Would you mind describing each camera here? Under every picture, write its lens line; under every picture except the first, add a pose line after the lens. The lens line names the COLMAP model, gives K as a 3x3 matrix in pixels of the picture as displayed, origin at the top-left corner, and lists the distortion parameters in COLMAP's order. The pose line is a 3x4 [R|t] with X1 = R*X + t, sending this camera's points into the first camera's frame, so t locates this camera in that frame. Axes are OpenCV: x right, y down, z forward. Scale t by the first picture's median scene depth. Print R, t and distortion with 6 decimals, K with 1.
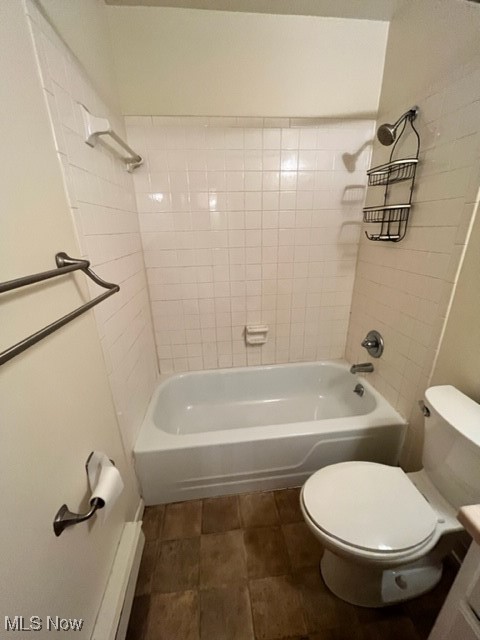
lens RADIAL K [[259.4, 0, 241.7], [0, 259.4, 320.8], [0, 0, 1]] dist [-0.005742, -0.000755]
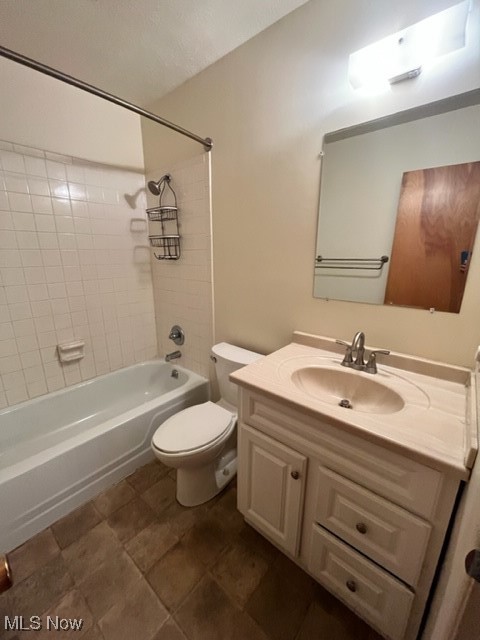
lens RADIAL K [[259.4, 0, 241.5], [0, 259.4, 320.3], [0, 0, 1]] dist [-0.005742, -0.000755]
pose [[0.727318, -0.151799, 0.669302, -0.148108], [0.218619, 0.975674, -0.016284, 0.120288], [-0.650549, 0.158165, 0.742812, -0.248091]]
